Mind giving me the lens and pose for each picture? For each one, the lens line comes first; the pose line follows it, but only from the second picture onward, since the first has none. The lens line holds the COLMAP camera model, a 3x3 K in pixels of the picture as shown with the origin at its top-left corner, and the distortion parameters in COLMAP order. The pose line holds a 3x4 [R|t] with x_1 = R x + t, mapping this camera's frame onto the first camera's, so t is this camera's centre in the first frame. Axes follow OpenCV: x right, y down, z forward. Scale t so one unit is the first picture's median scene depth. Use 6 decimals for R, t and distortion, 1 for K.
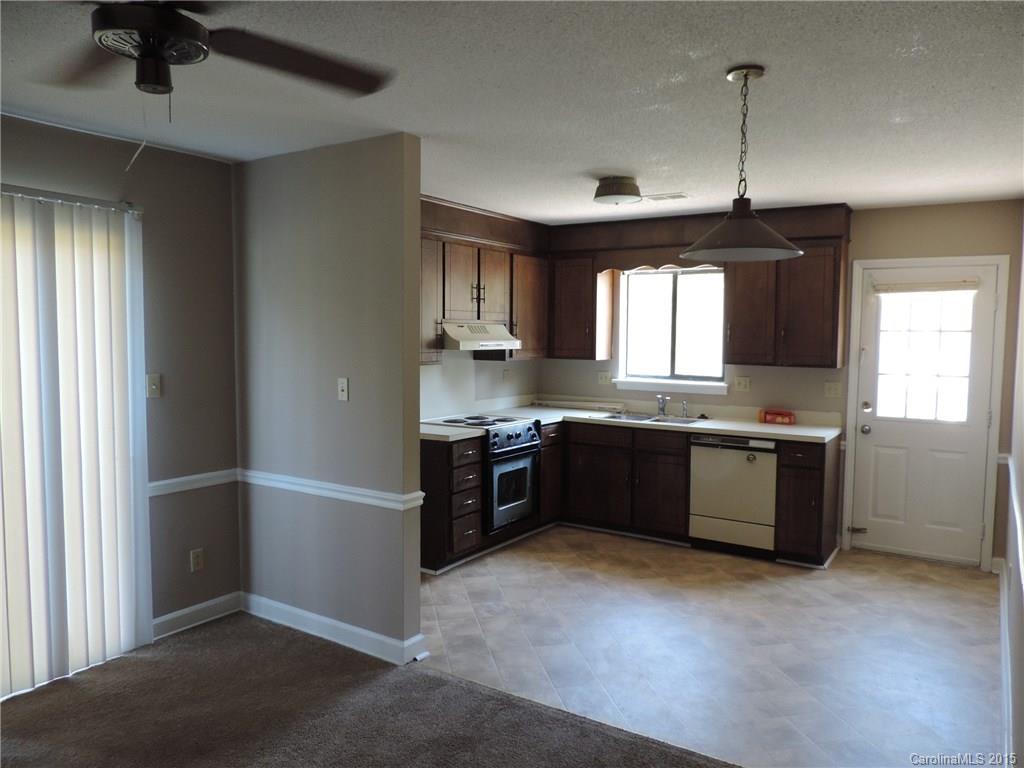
lens RADIAL K [[728.7, 0, 508.7], [0, 728.7, 384.7], [0, 0, 1]] dist [-0.025844, 0.006288]
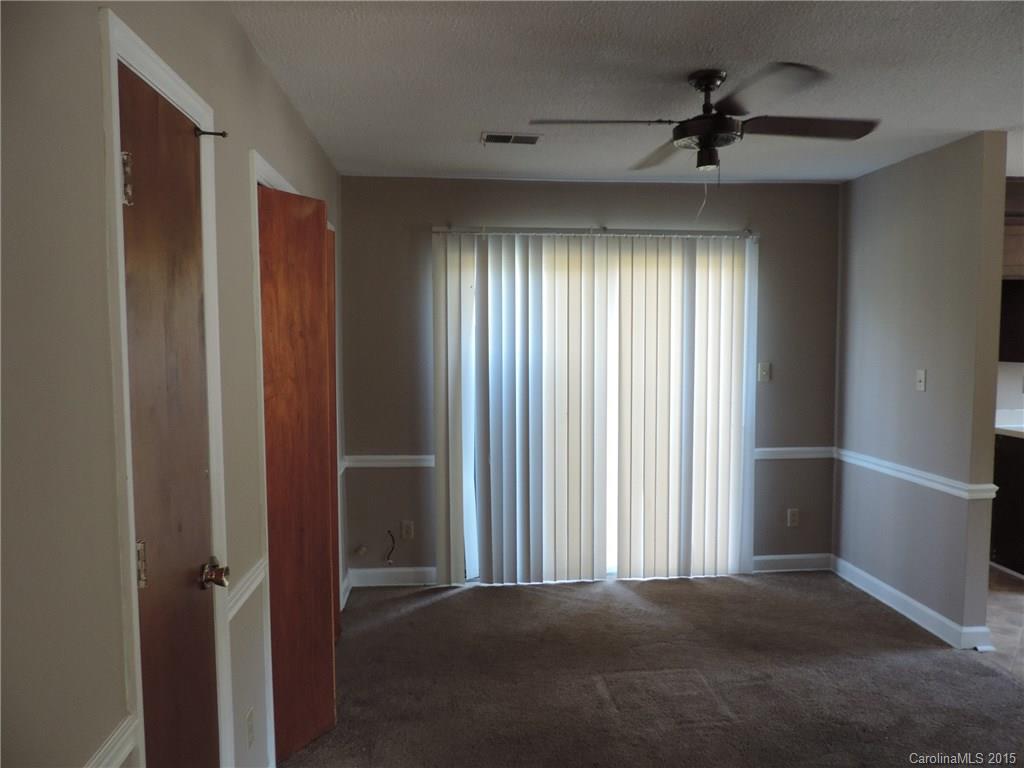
lens RADIAL K [[723.6, 0, 512.0], [0, 723.6, 384.0], [0, 0, 1]] dist [-0.016668, -0.008452]
pose [[0.620679, 0.042437, -0.782915, 0.188067], [-0.046008, 0.998785, 0.017664, 0.017118], [0.782714, 0.025057, 0.621877, -0.109098]]
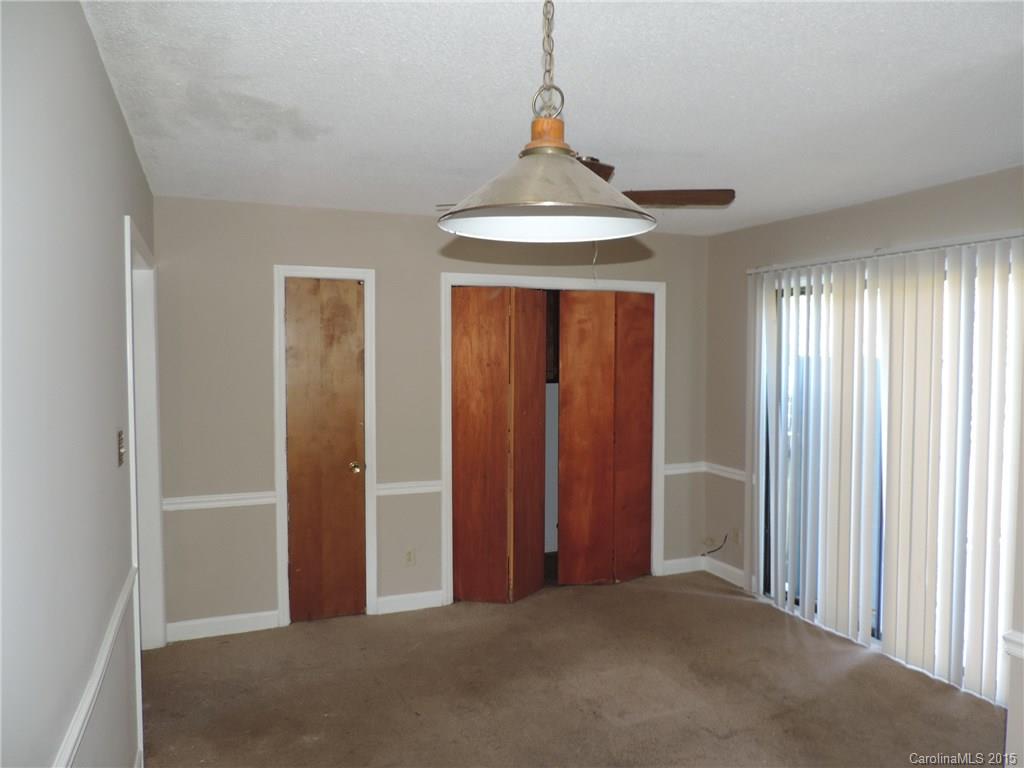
lens RADIAL K [[732.4, 0, 511.6], [0, 732.4, 388.0], [0, 0, 1]] dist [-0.028441, 0.021517]
pose [[-0.568483, 0.034183, -0.821985, 0.470241], [-0.063041, 0.994389, 0.084951, -0.065152], [0.820276, 0.100112, -0.563138, 0.754200]]
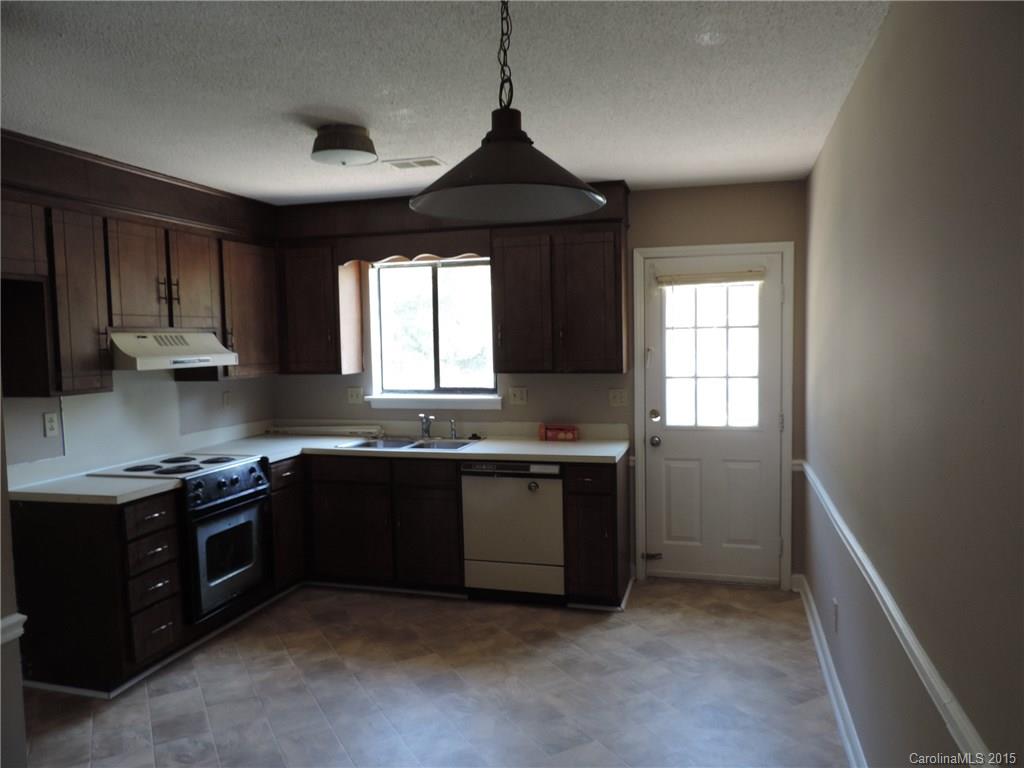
lens RADIAL K [[732.4, 0, 511.6], [0, 732.4, 388.0], [0, 0, 1]] dist [-0.028441, 0.021517]
pose [[0.952922, -0.047819, 0.299422, 0.077481], [0.049097, 0.998789, 0.003257, -0.016900], [-0.299215, 0.011596, 0.954115, 0.246333]]
